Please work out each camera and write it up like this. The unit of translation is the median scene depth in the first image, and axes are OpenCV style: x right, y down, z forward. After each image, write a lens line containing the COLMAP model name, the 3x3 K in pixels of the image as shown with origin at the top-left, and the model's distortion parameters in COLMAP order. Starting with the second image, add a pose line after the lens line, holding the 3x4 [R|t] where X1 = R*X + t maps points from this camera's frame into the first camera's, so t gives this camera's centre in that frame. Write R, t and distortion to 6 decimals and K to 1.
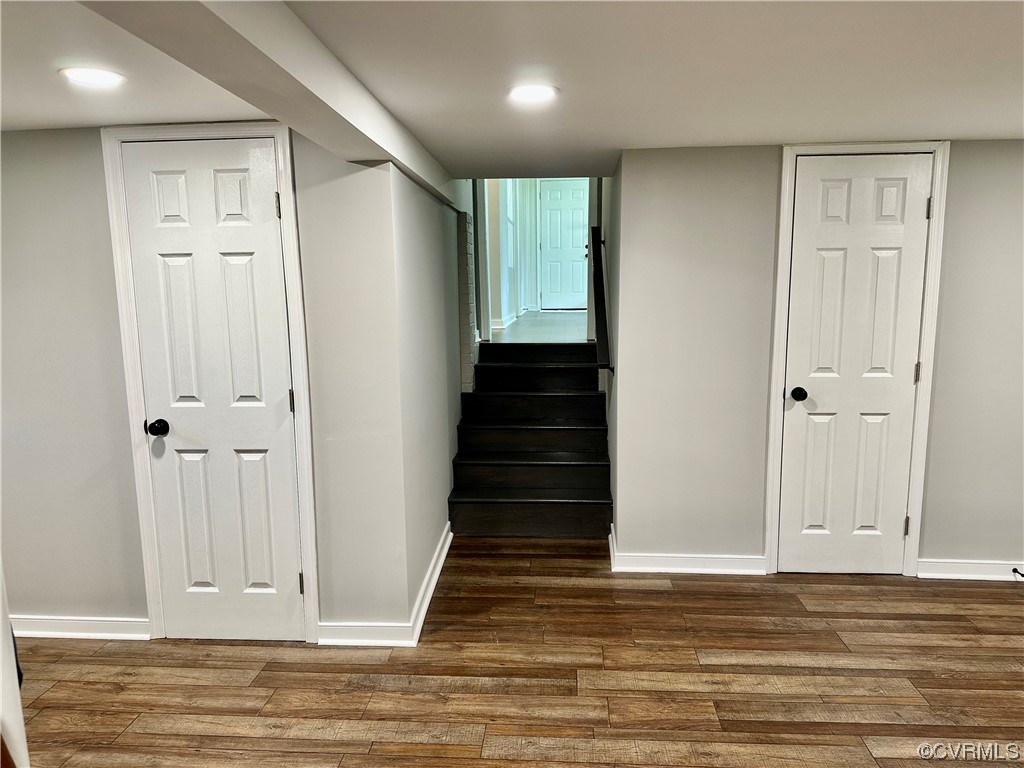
lens RADIAL K [[727.9, 0, 516.2], [0, 727.9, 386.9], [0, 0, 1]] dist [0.093847, -0.134522]
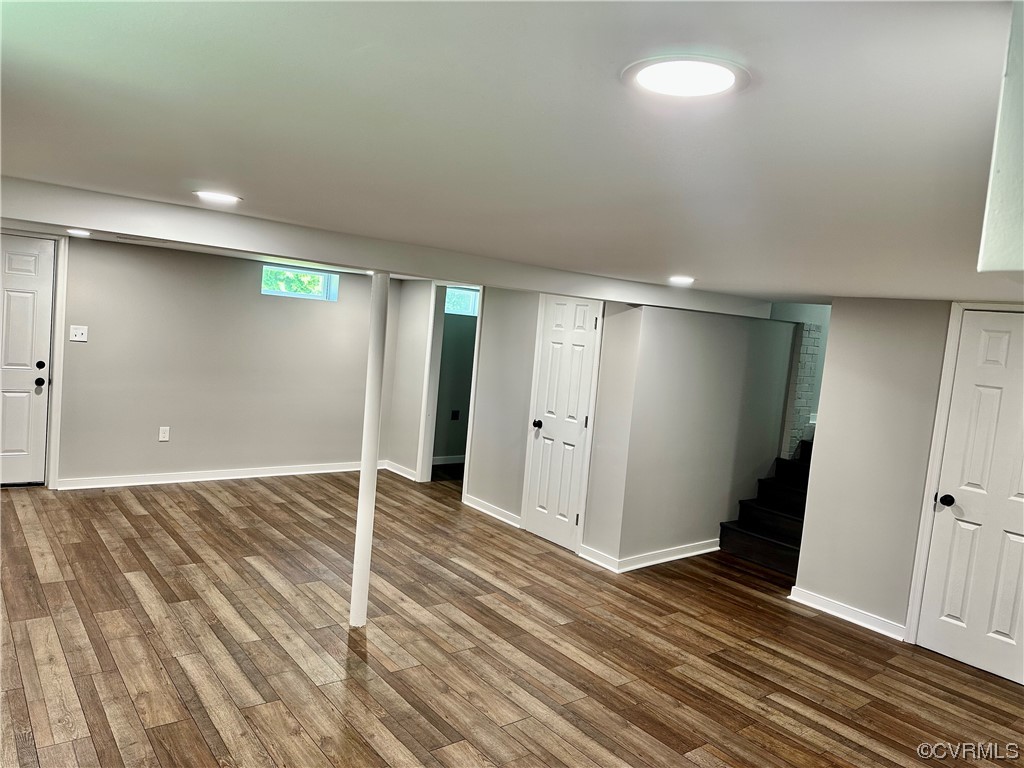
lens RADIAL K [[726.6, 0, 503.9], [0, 726.6, 381.5], [0, 0, 1]] dist [0.063342, -0.082845]
pose [[0.662217, 0.134369, -0.737166, 0.911286], [-0.206606, 0.978397, -0.007260, -0.026078], [0.720265, 0.157111, 0.675673, -0.445228]]
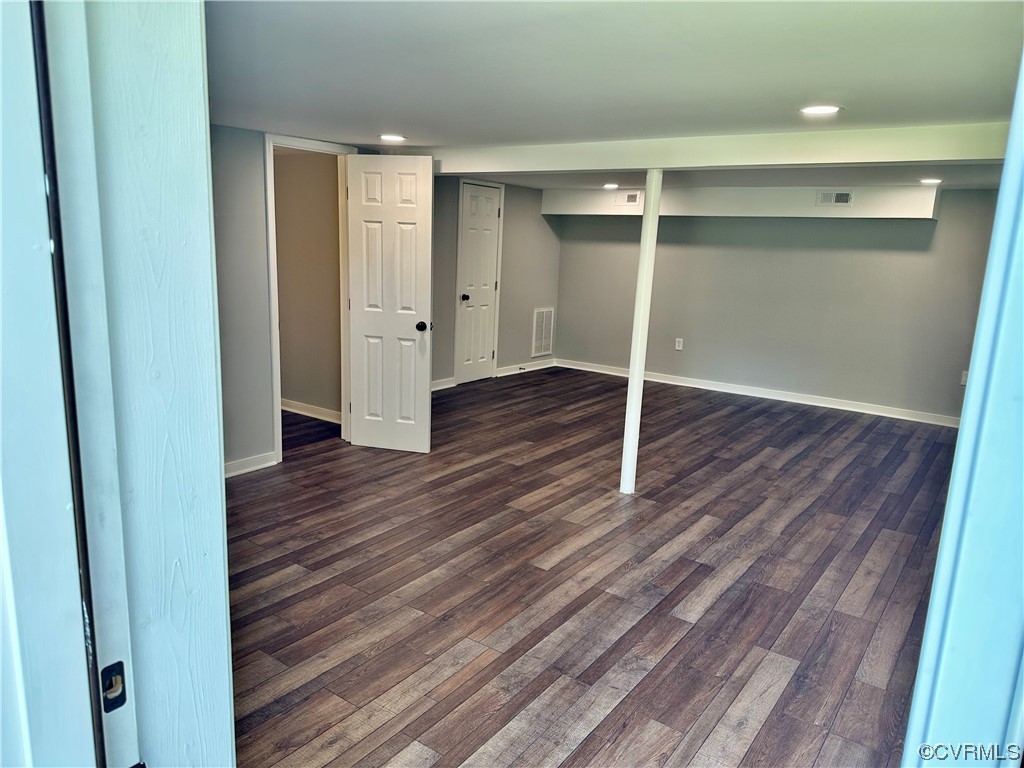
lens RADIAL K [[712.2, 0, 511.6], [0, 712.2, 379.4], [0, 0, 1]] dist [0.139273, -0.241075]
pose [[0.529083, -0.135184, 0.837733, -1.560367], [0.080779, 0.990769, 0.108862, 0.036843], [-0.844716, 0.010074, 0.535120, -0.262526]]
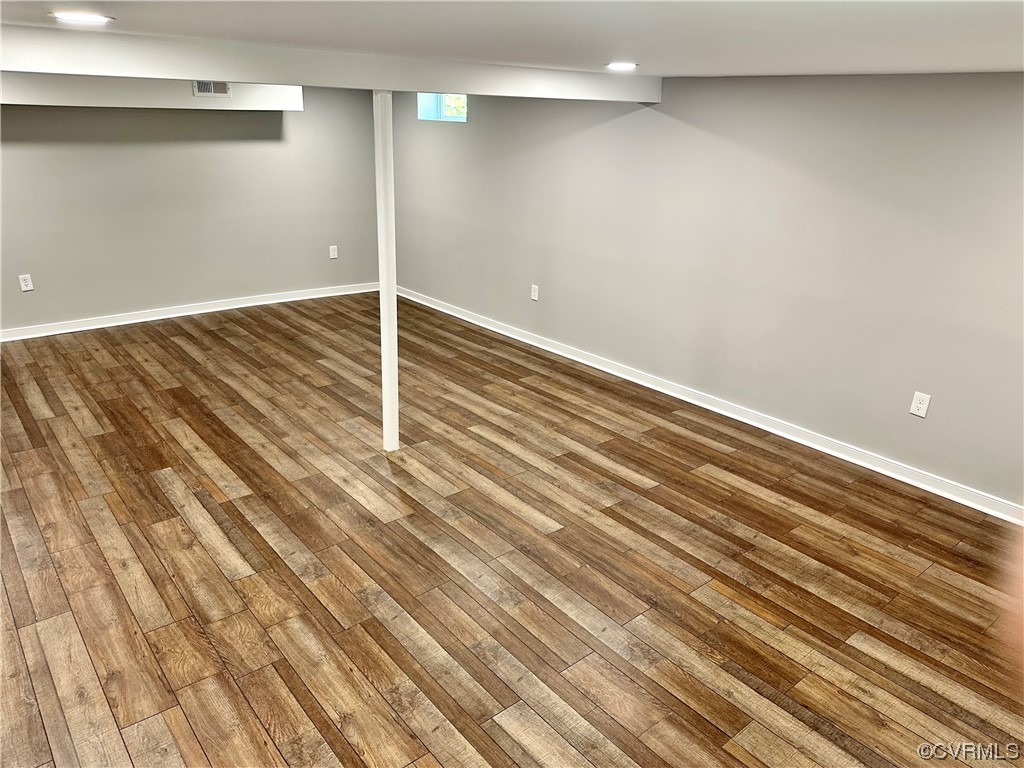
lens RADIAL K [[717.2, 0, 511.1], [0, 717.2, 375.0], [0, 0, 1]] dist [0.109310, -0.169523]
pose [[-0.687488, -0.253193, 0.680627, -1.285142], [0.086510, 0.902022, 0.422934, -0.249687], [-0.721024, 0.349643, -0.598225, 0.964670]]
